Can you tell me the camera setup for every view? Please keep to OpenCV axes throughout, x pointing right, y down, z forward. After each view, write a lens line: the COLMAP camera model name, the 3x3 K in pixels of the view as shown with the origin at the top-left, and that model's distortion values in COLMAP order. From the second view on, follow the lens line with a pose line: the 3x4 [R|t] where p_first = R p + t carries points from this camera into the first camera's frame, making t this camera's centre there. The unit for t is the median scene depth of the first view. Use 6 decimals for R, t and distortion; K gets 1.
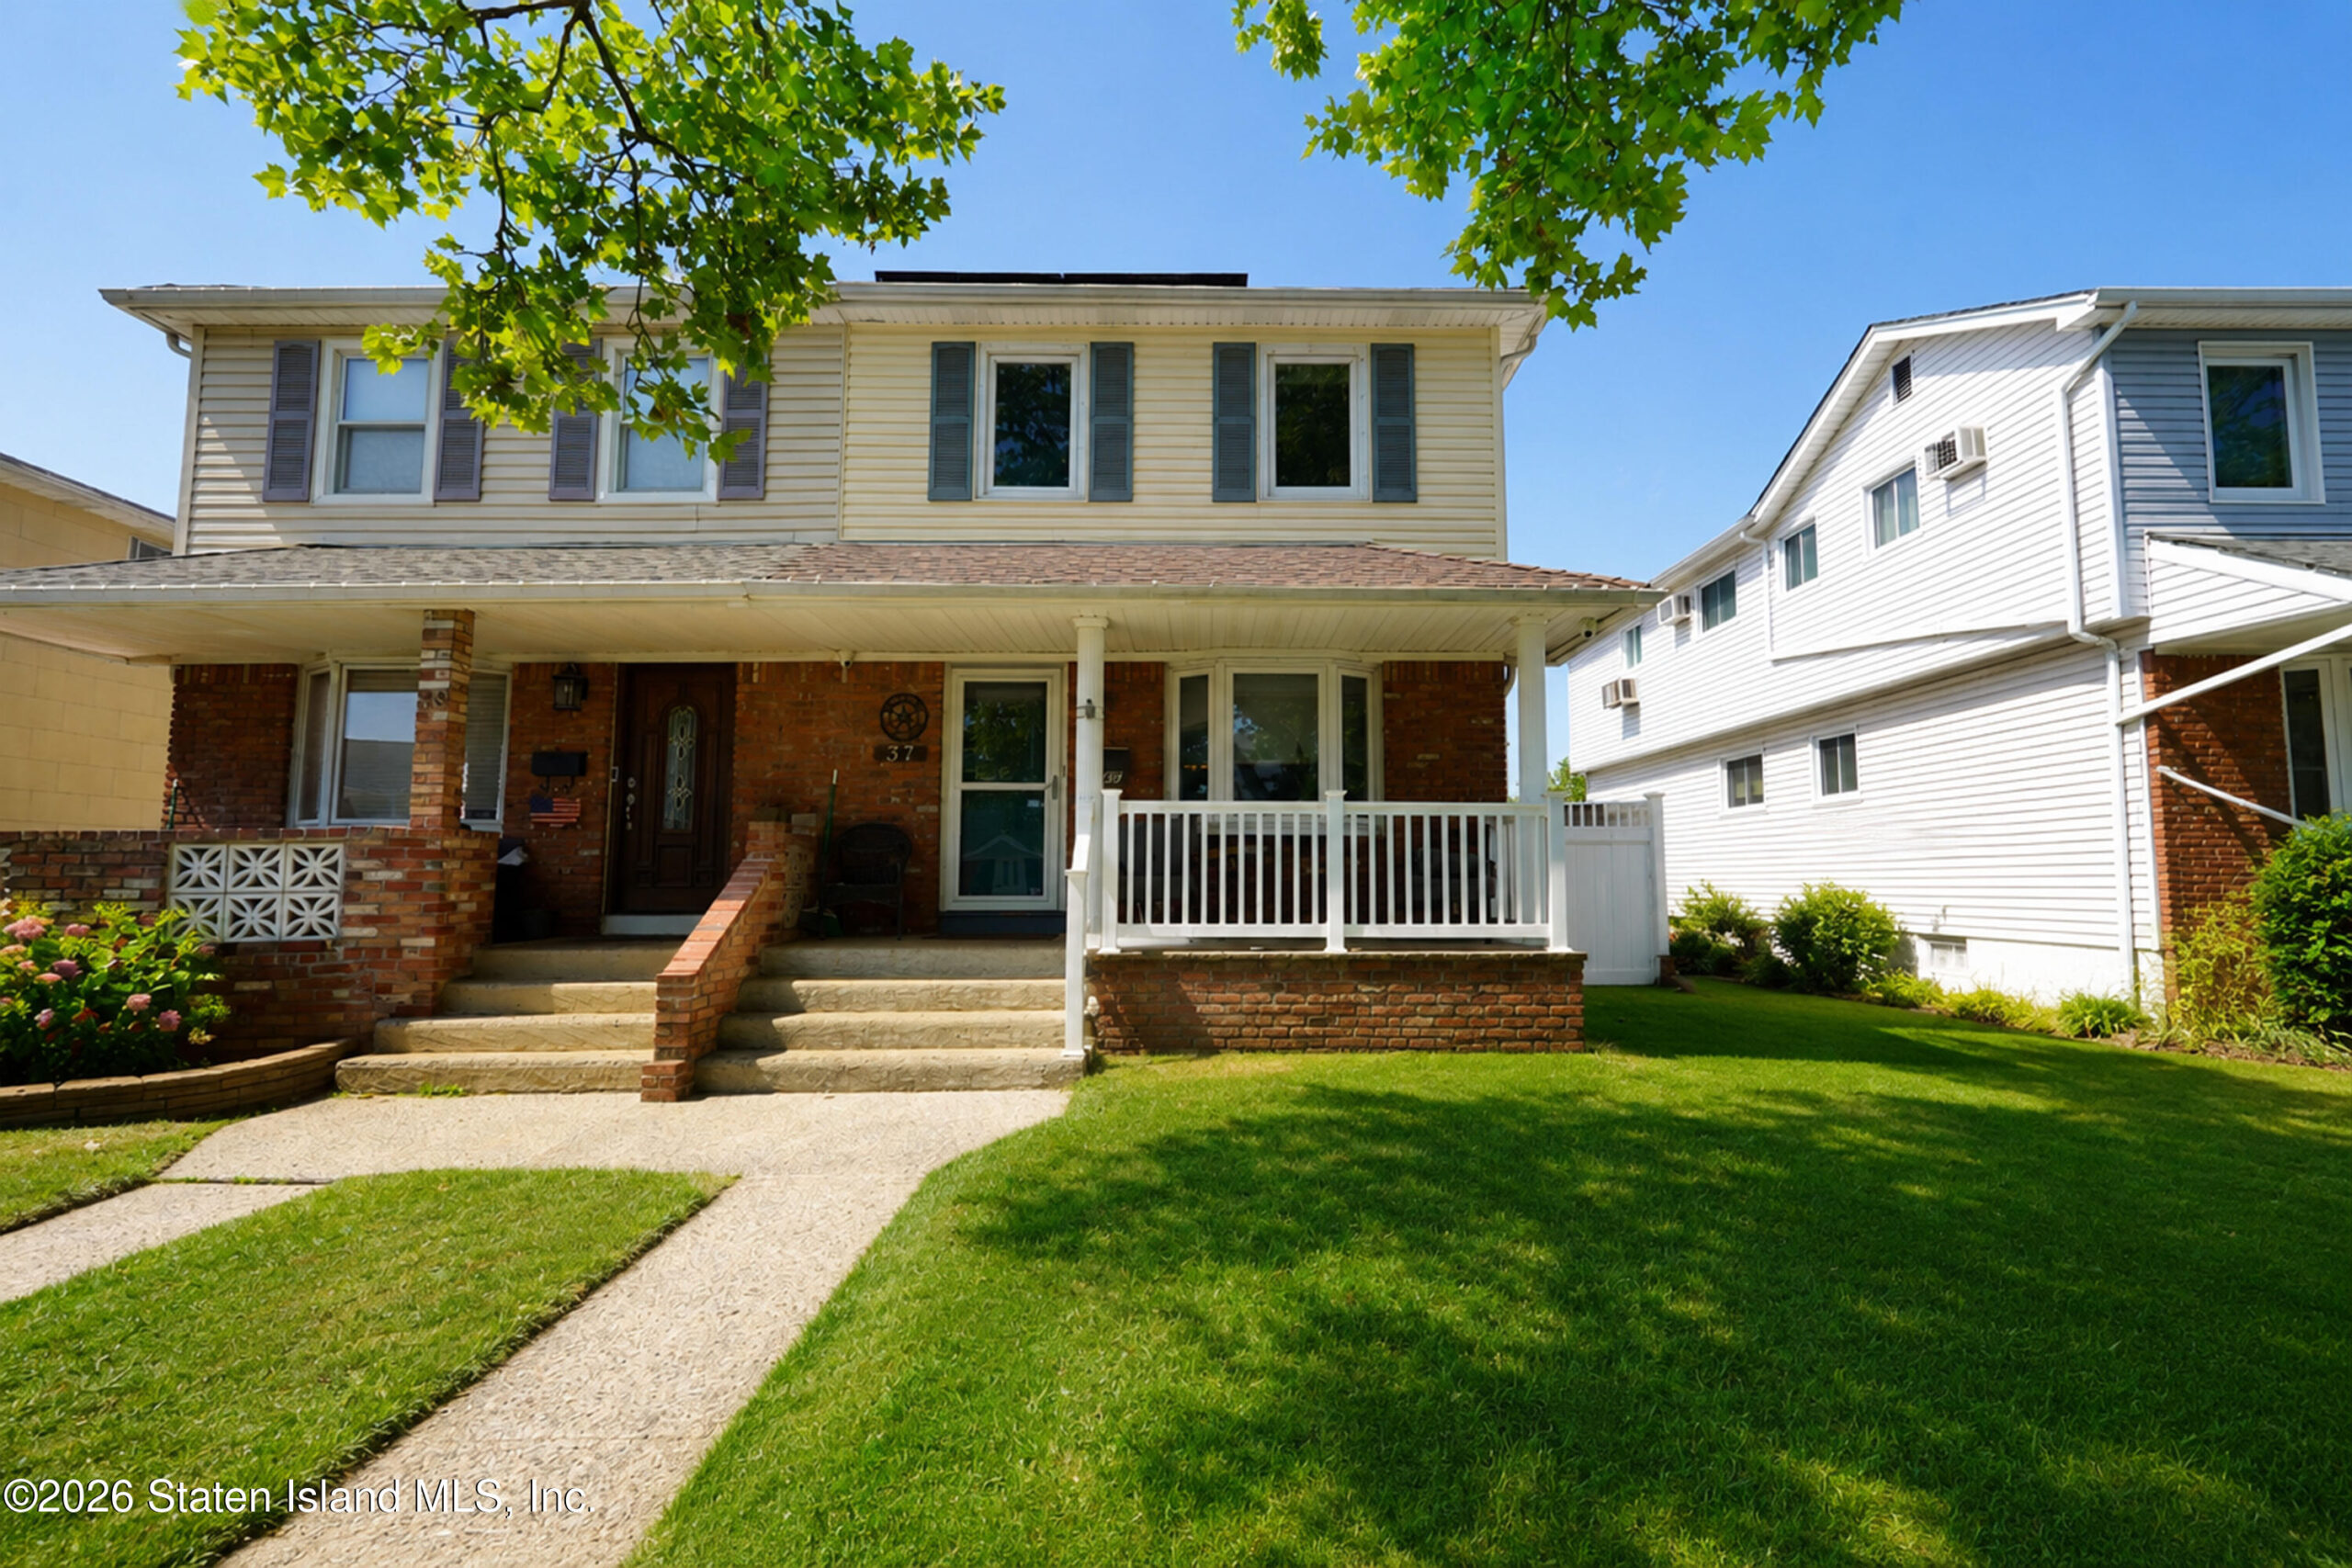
lens RADIAL K [[1033.6, 0, 1176.0], [0, 1033.6, 784.0], [0, 0, 1]] dist [-0.001353, 0.000082]
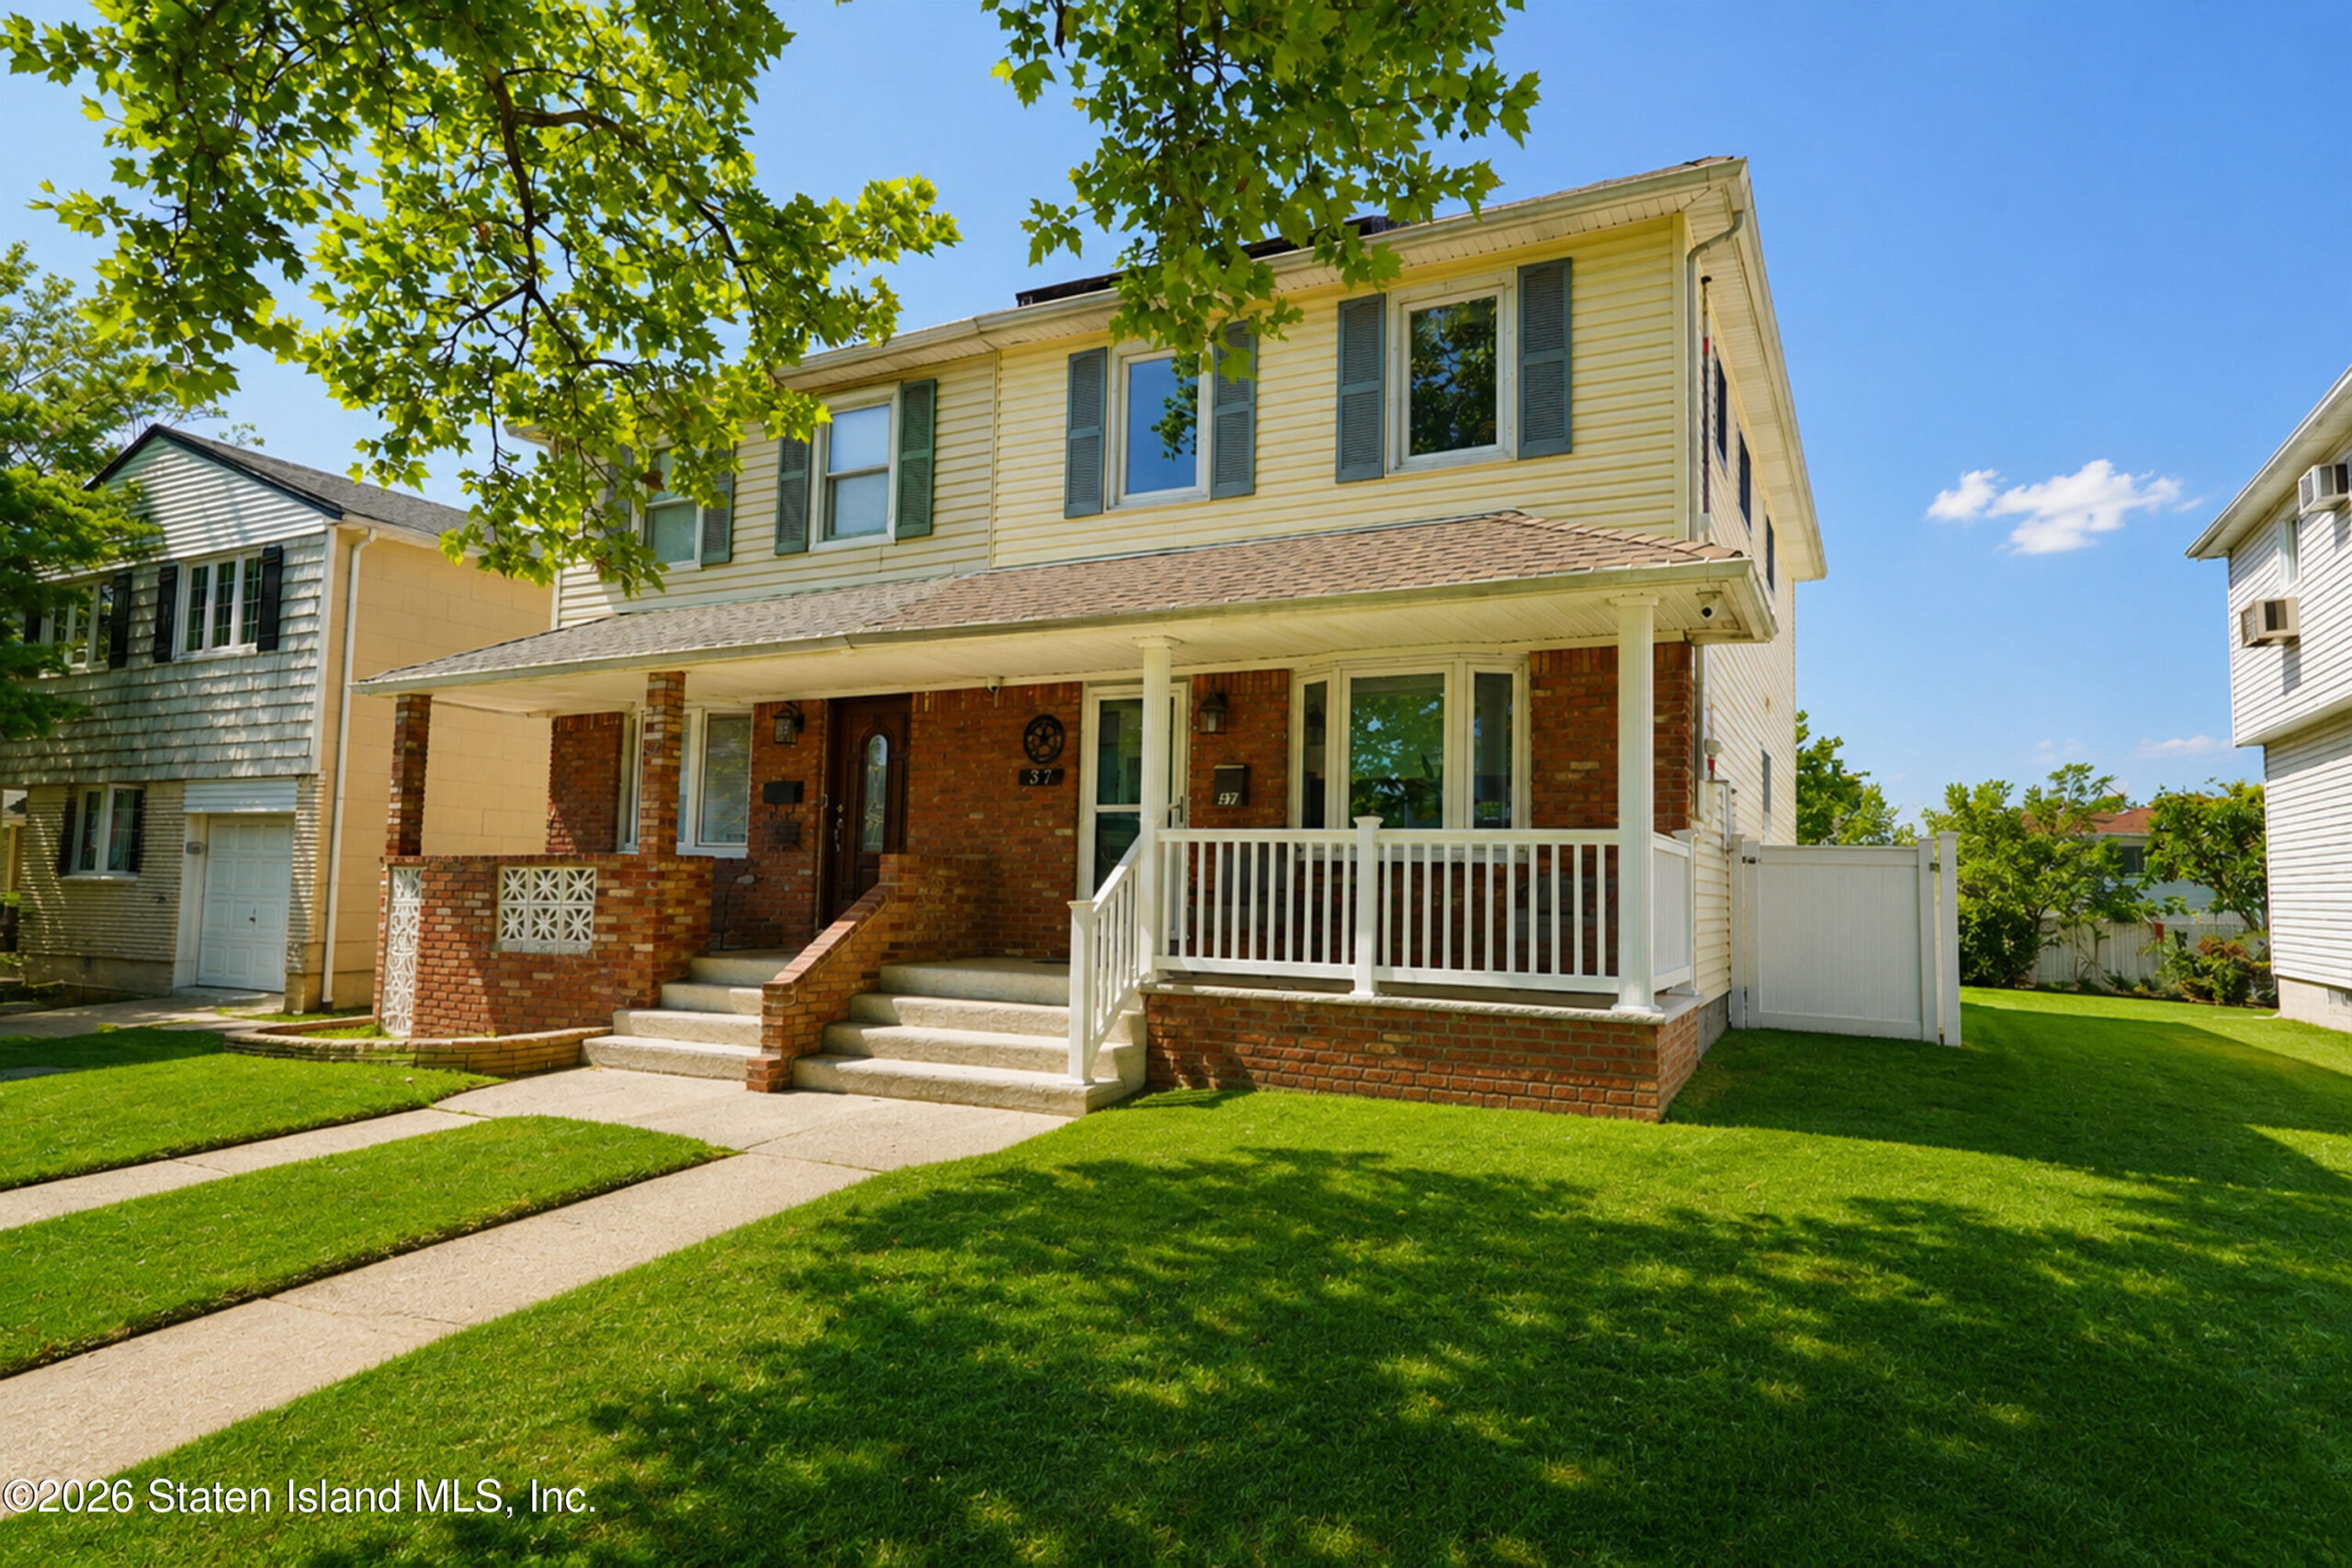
lens RADIAL K [[1371.2, 0, 1172.8], [0, 1371.2, 765.8], [0, 0, 1]] dist [0.004866, 0.000738]
pose [[0.880987, -0.024920, -0.472484, 0.490560], [0.026463, 0.999644, -0.003381, -0.033314], [0.472400, -0.009524, 0.881333, -0.110822]]
